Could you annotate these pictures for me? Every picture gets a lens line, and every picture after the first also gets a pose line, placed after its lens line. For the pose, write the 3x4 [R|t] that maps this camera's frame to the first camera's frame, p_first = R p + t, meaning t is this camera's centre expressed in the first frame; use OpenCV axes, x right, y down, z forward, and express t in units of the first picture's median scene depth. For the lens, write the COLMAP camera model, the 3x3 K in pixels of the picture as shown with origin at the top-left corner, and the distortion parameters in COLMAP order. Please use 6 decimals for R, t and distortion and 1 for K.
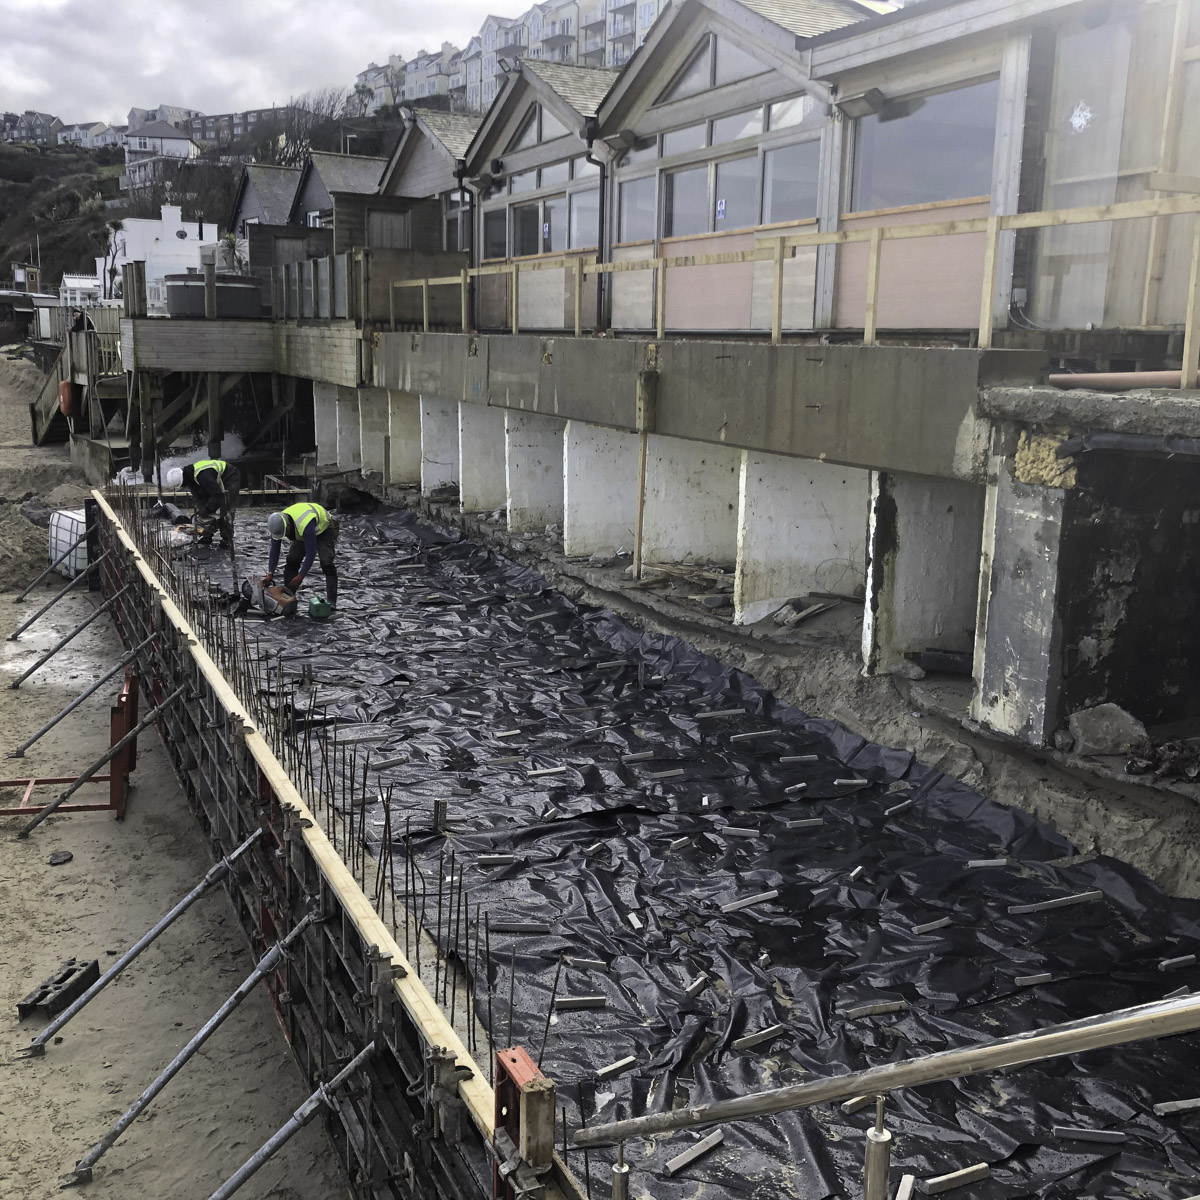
lens RADIAL K [[1291.7, 0, 605.2], [0, 1291.7, 586.7], [0, 0, 1]] dist [0.062524, -0.100841]
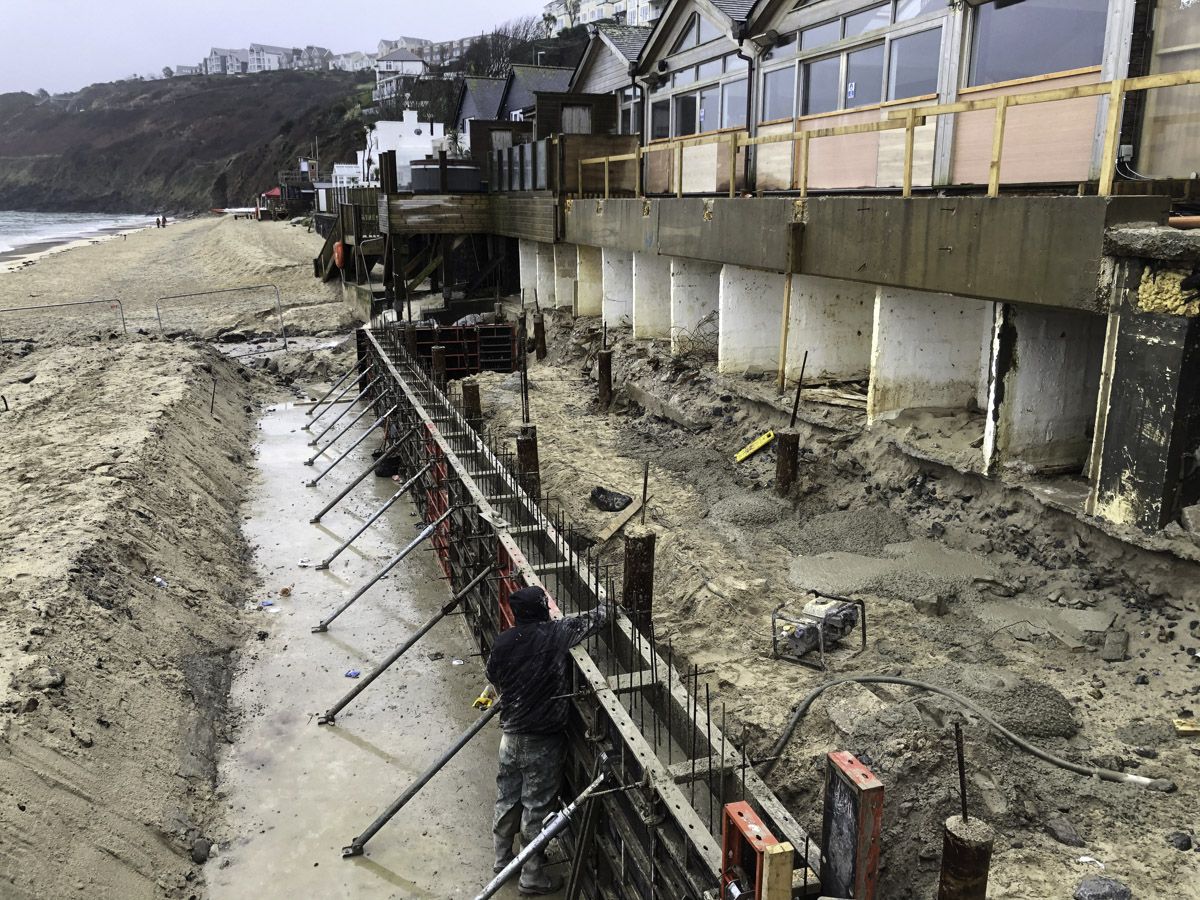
lens RADIAL K [[976.1, 0, 602.6], [0, 976.1, 434.4], [0, 0, 1]] dist [0.017954, 0.002638]
pose [[0.991934, 0.009052, -0.126433, -0.024964], [-0.003817, 0.999127, 0.041590, -0.003117], [0.126699, -0.040772, 0.991103, 0.038871]]
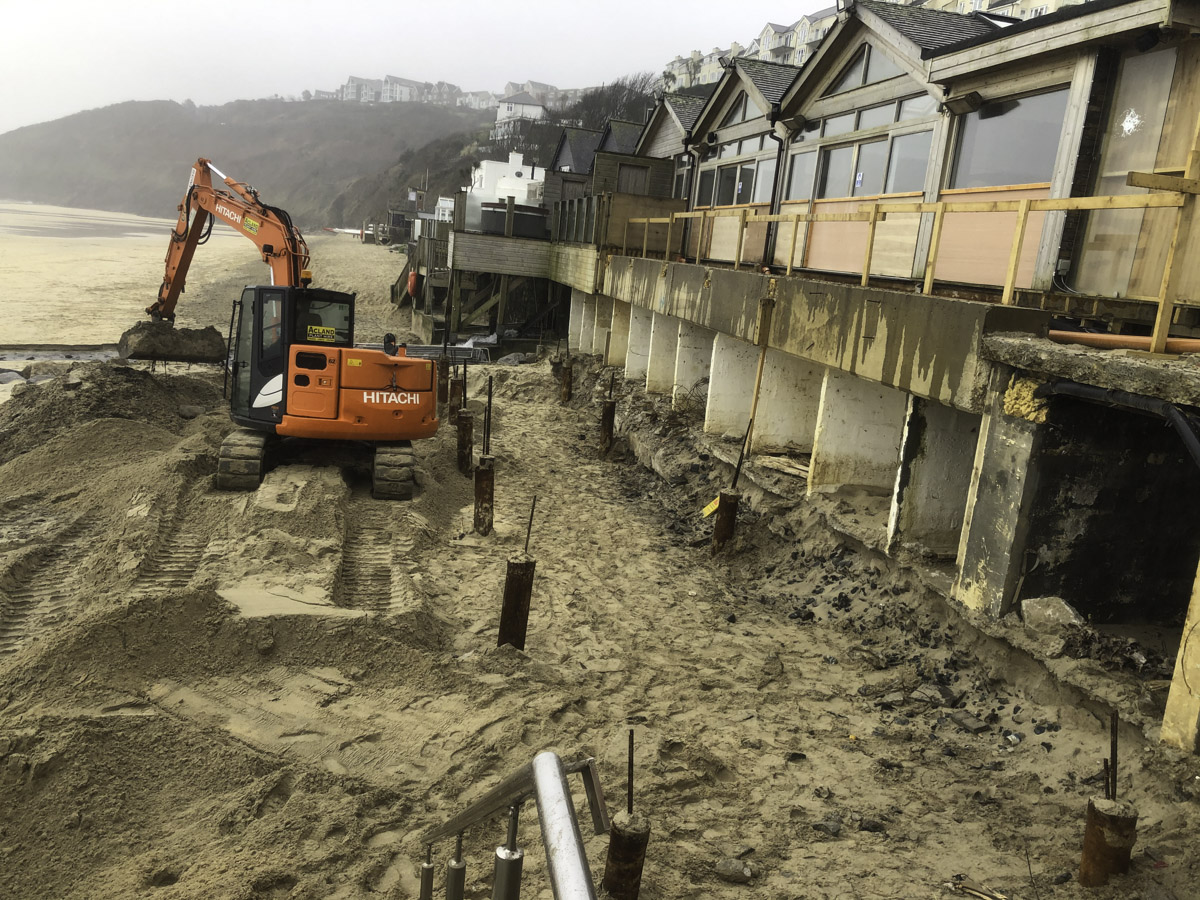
lens RADIAL K [[971.7, 0, 600.0], [0, 971.7, 450.0], [0, 0, 1]] dist [0.033130, -0.007190]
pose [[0.969806, 0.122244, -0.211026, 0.079604], [-0.122274, 0.992412, 0.012956, -0.005999], [0.211009, 0.013238, 0.977395, 0.002217]]
